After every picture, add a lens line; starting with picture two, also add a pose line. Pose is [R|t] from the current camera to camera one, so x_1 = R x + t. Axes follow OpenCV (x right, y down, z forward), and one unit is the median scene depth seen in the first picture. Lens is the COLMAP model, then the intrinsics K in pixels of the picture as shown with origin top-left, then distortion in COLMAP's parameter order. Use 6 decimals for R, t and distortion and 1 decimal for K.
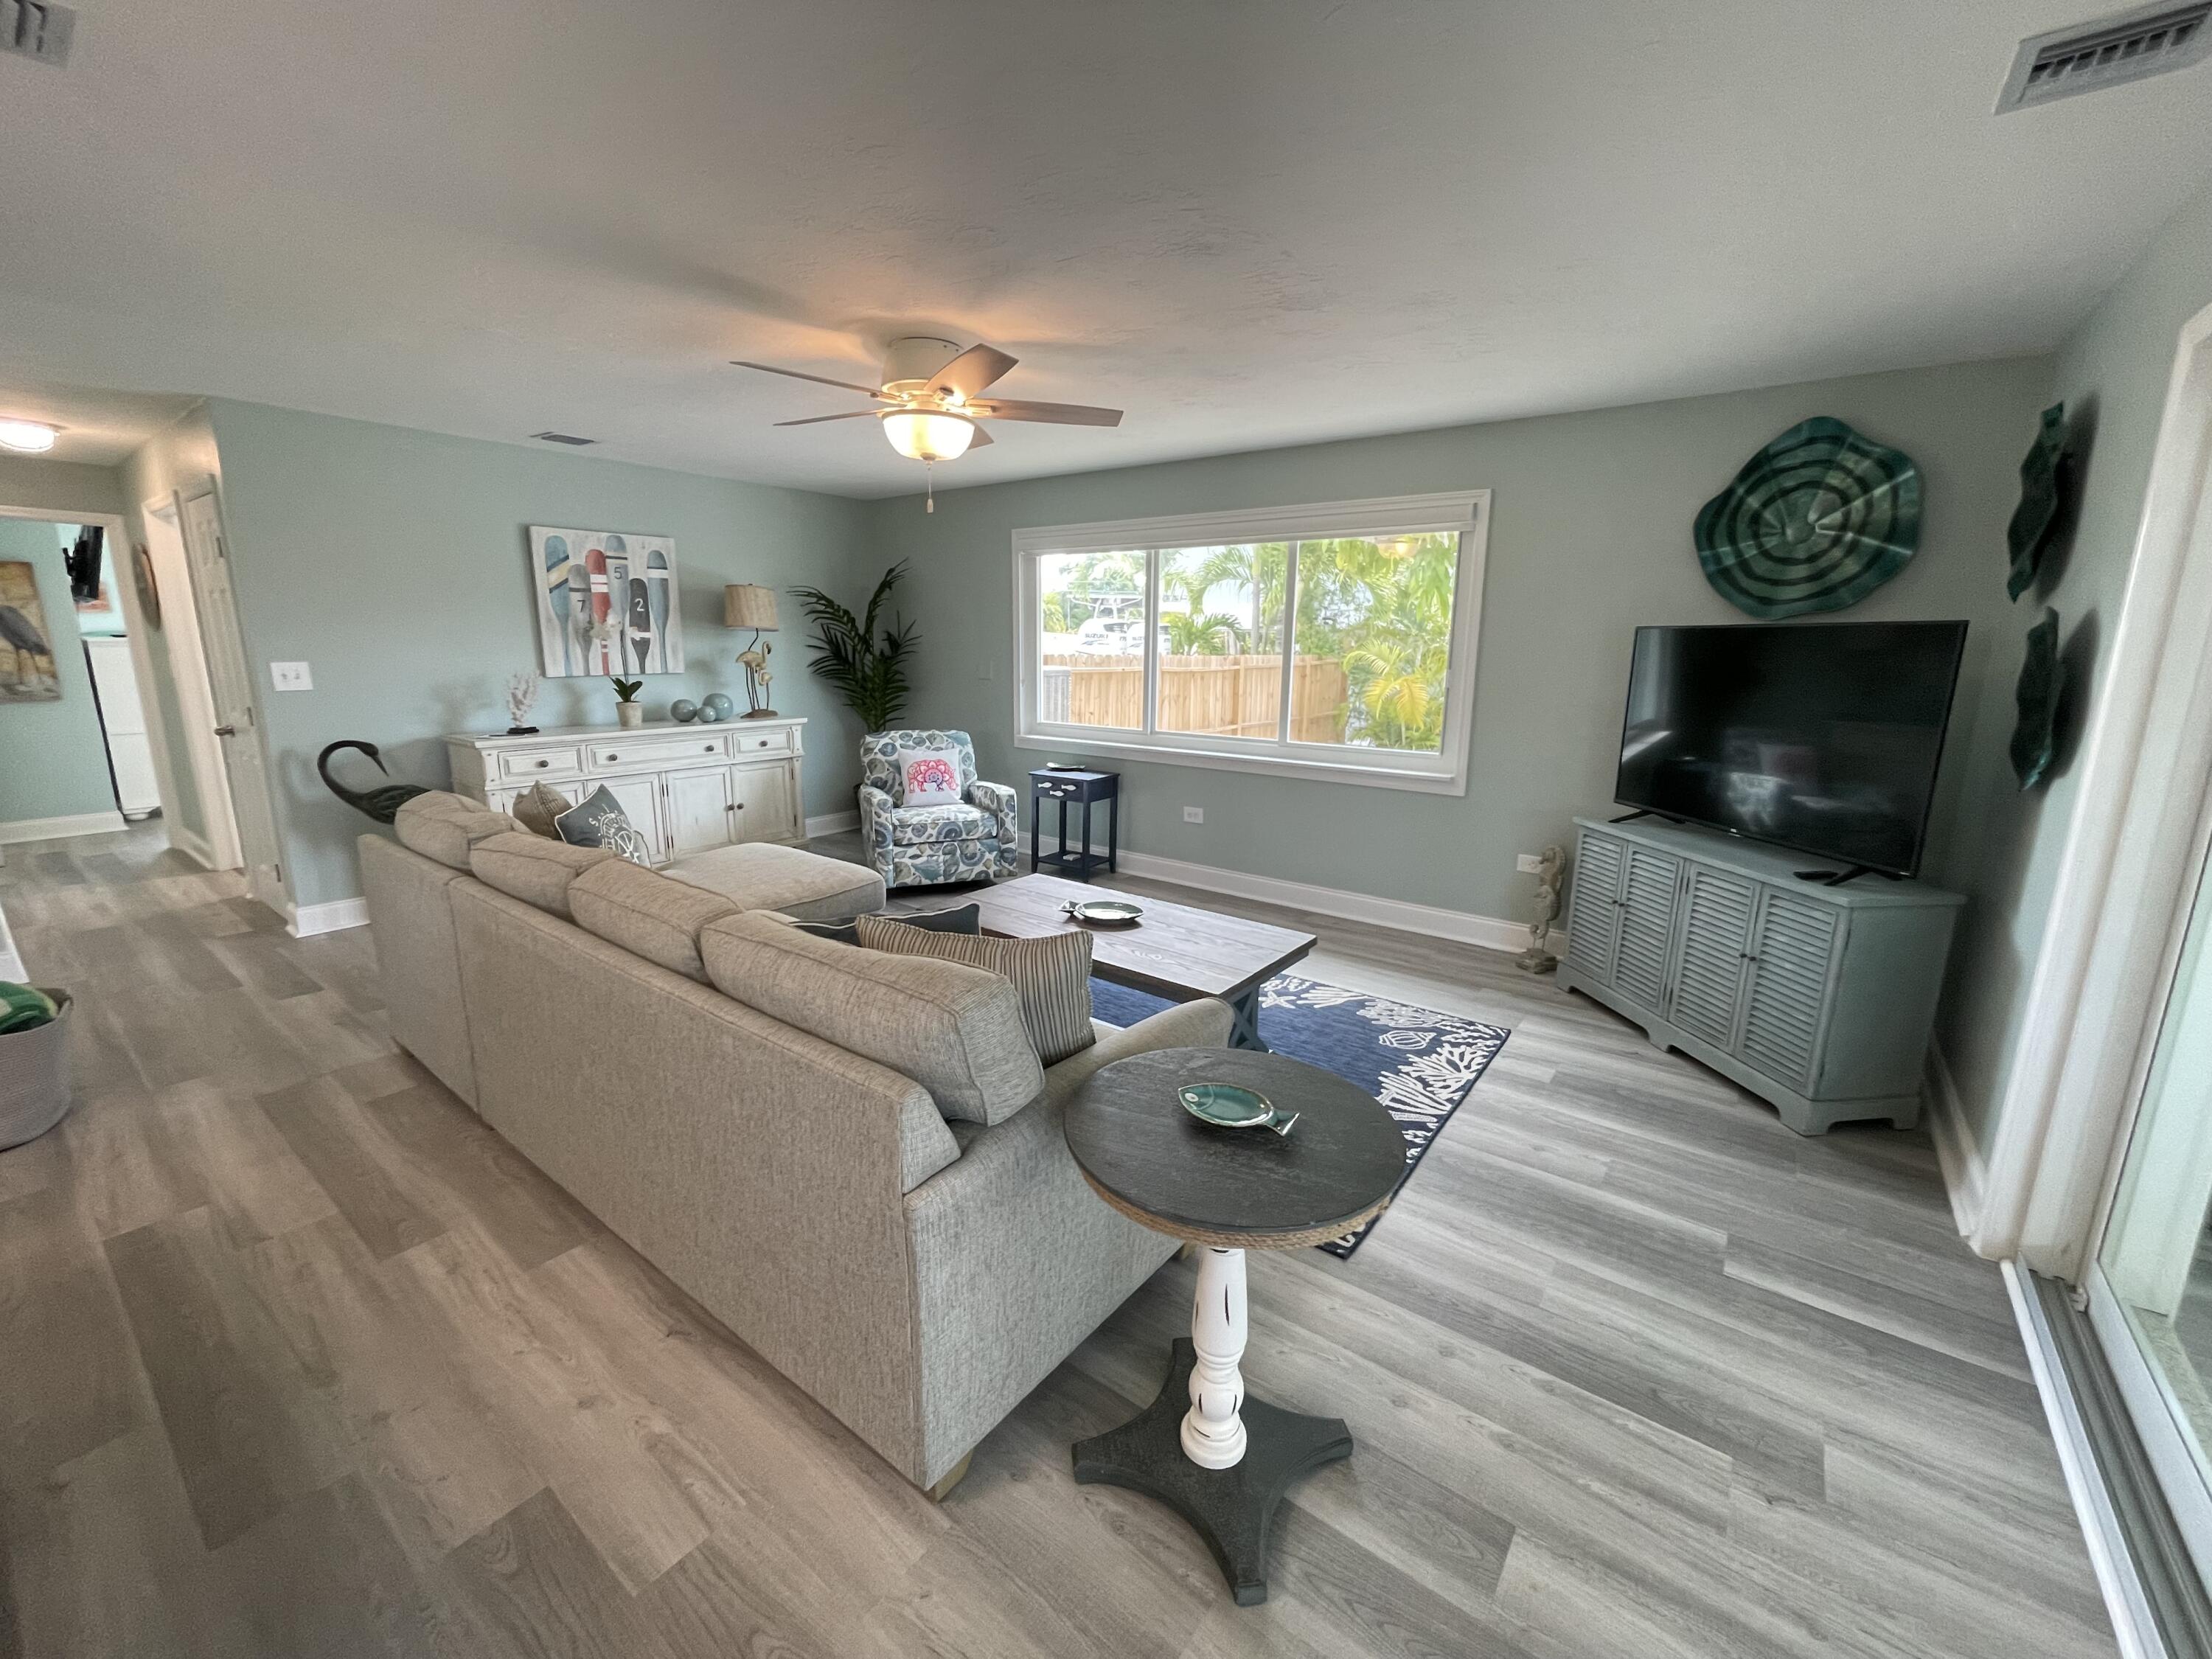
lens RADIAL K [[906.0, 0, 1106.0], [0, 906.0, 829.5], [0, 0, 1]] dist [-0.002214, 0.000097]
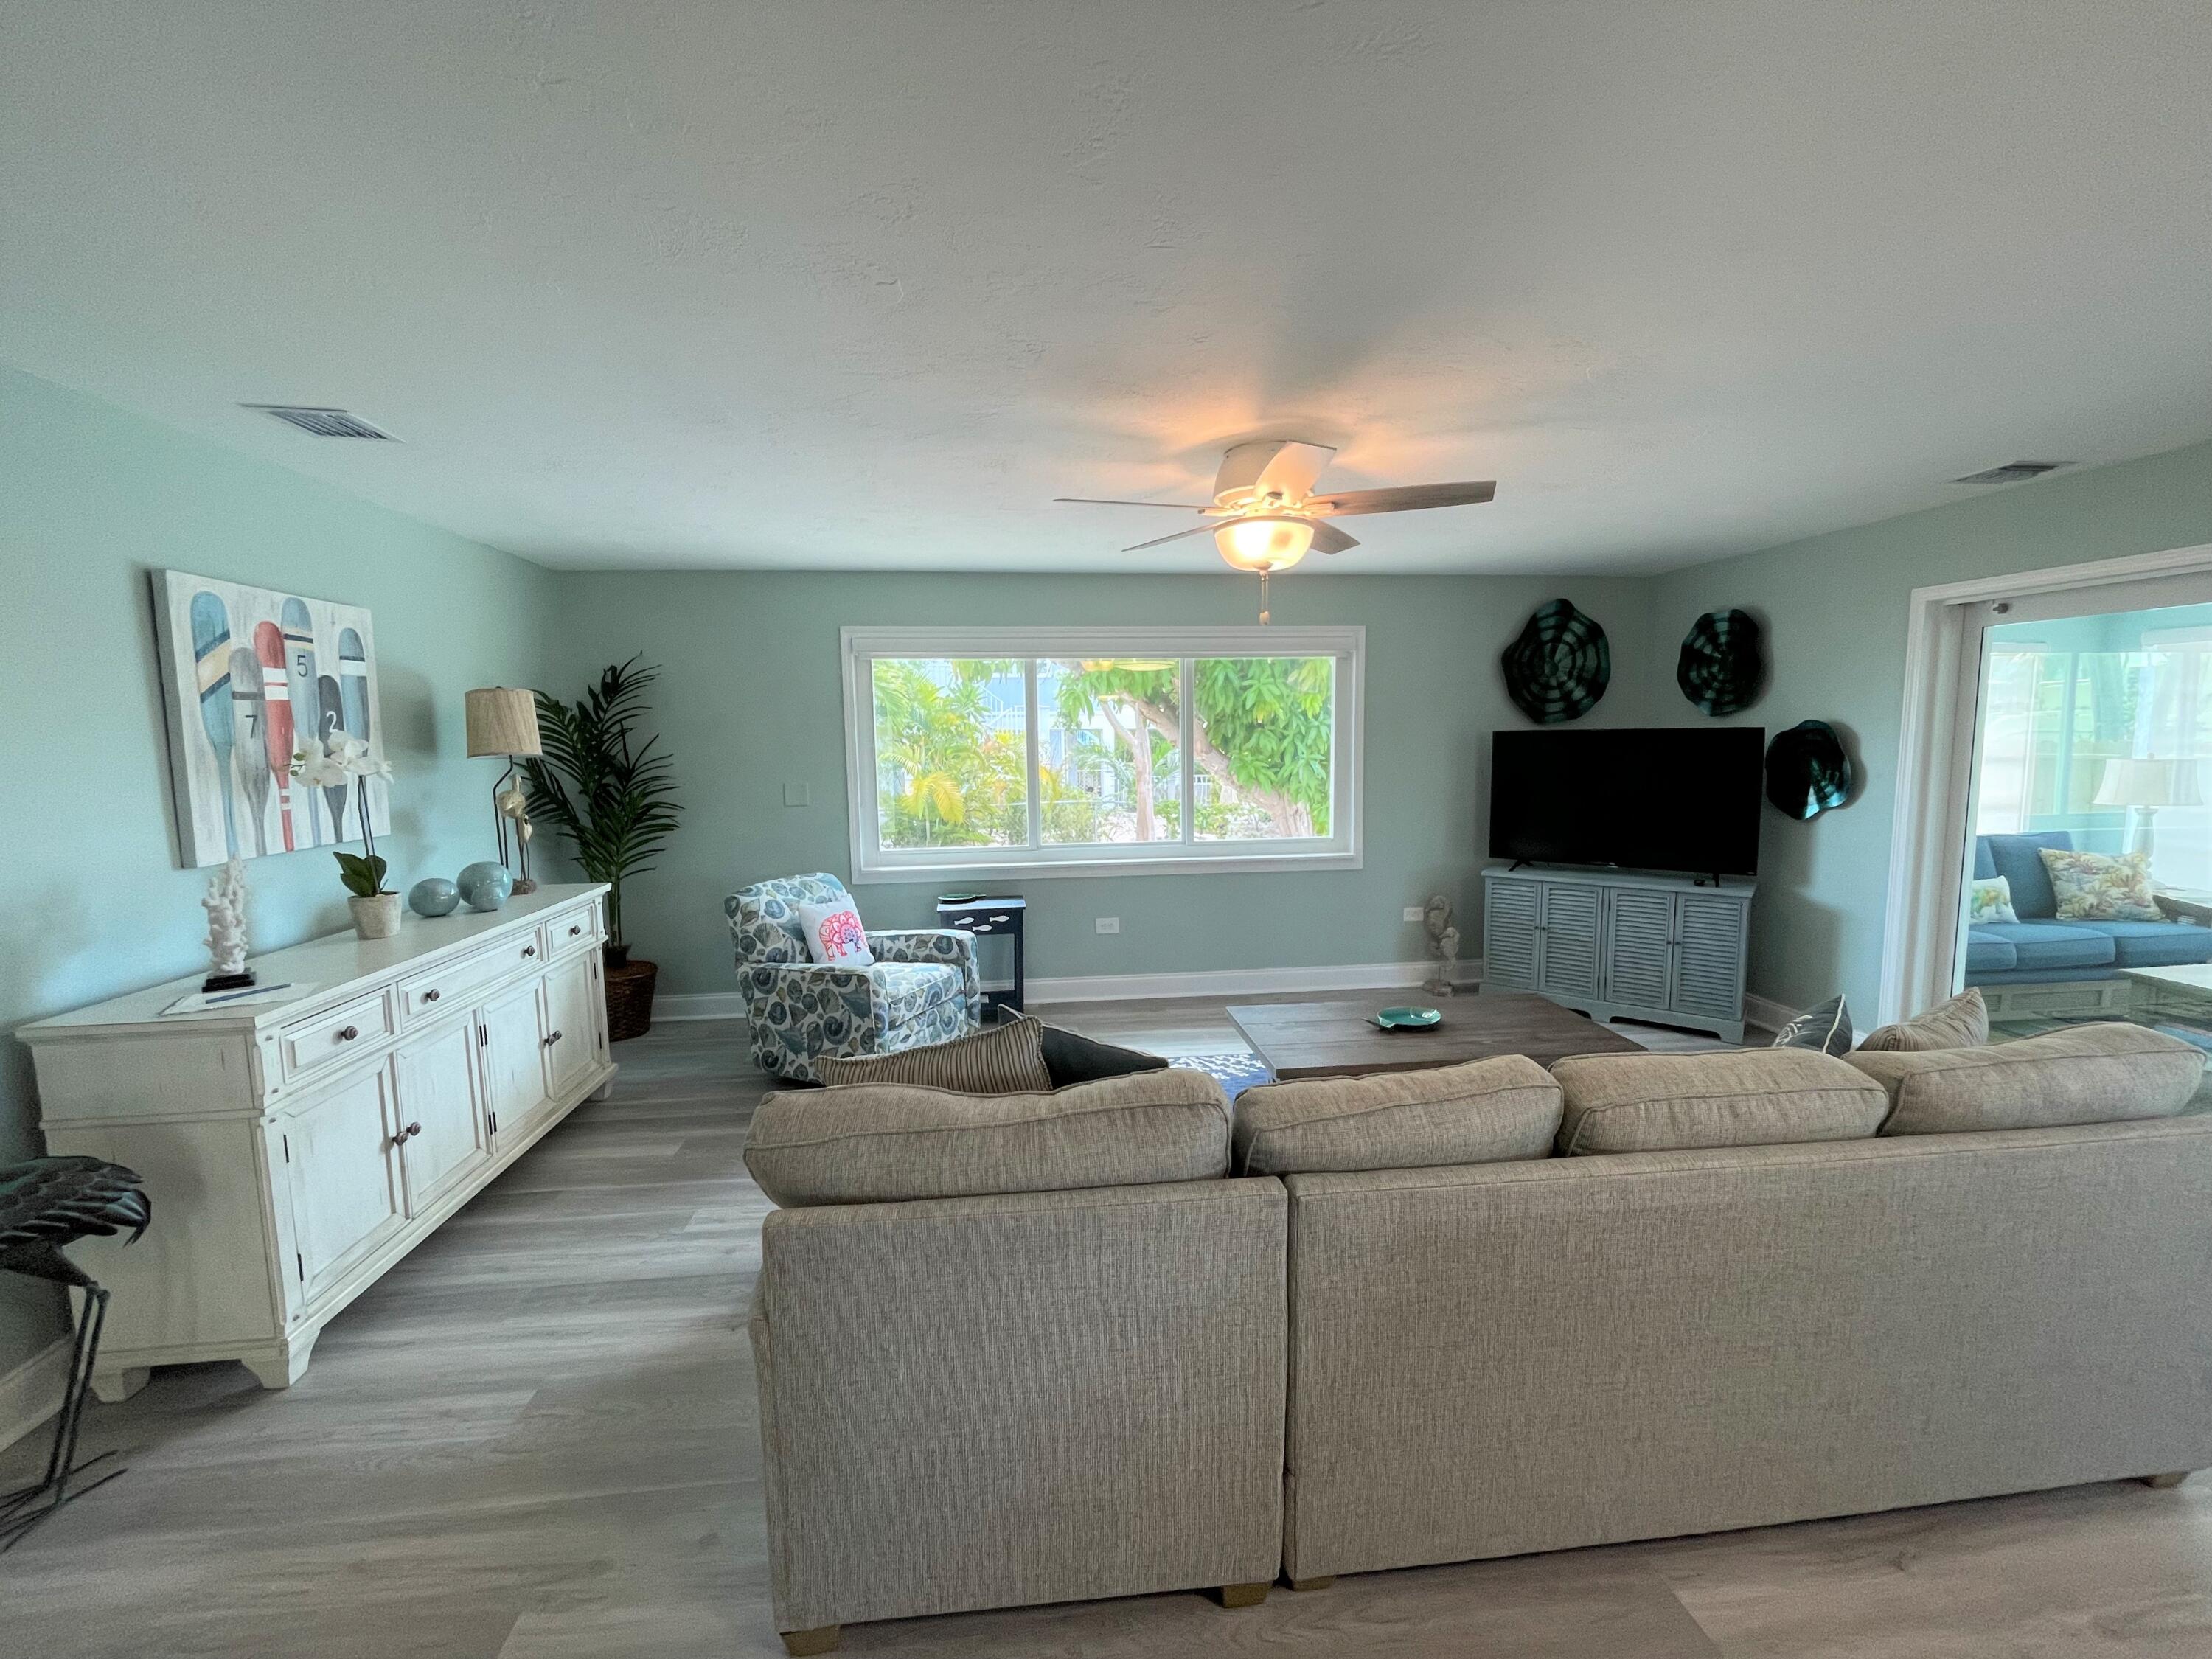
lens RADIAL K [[906.0, 0, 1106.0], [0, 906.0, 829.5], [0, 0, 1]] dist [-0.002214, 0.000097]
pose [[0.718574, -0.094383, 0.689016, -0.585204], [0.164843, 0.985629, -0.036901, -0.085884], [-0.675632, 0.140096, 0.723806, 0.291655]]
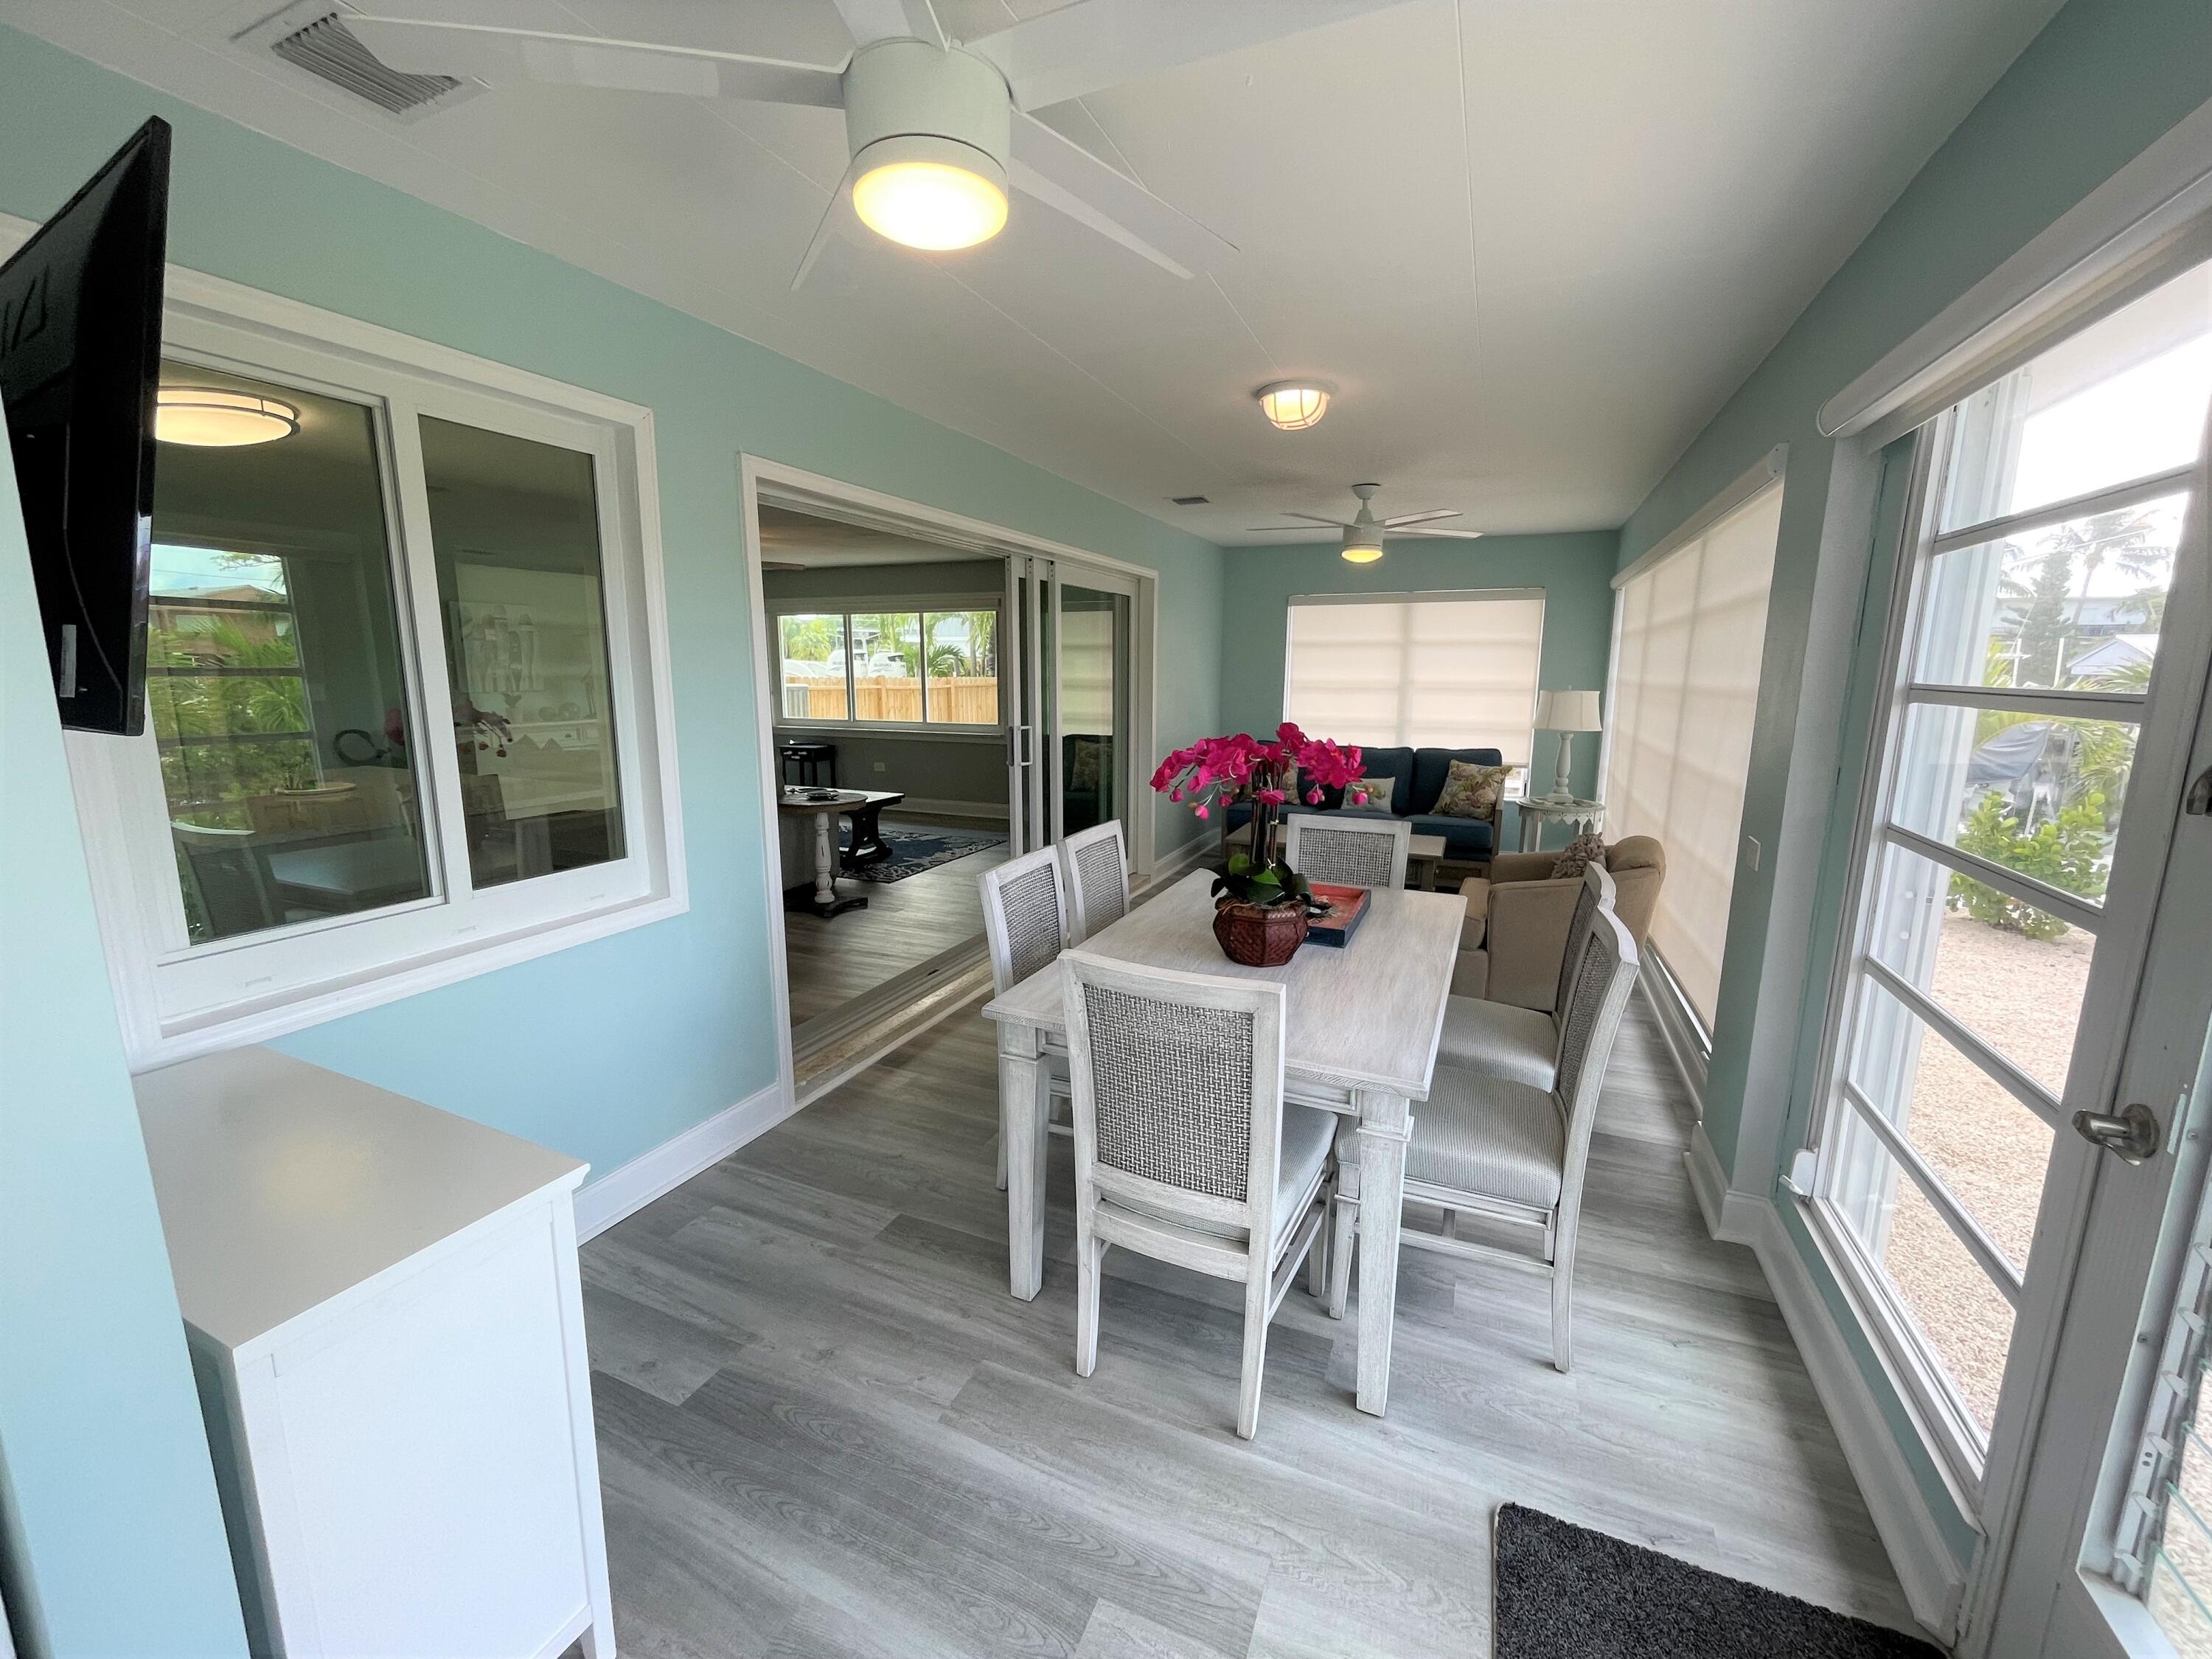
lens RADIAL K [[906.0, 0, 1106.0], [0, 906.0, 829.5], [0, 0, 1]] dist [-0.002214, 0.000097]
pose [[0.971165, -0.050948, 0.232901, 0.110738], [0.057280, 0.998148, -0.020504, 0.169208], [-0.231425, 0.033253, 0.972284, -0.808006]]
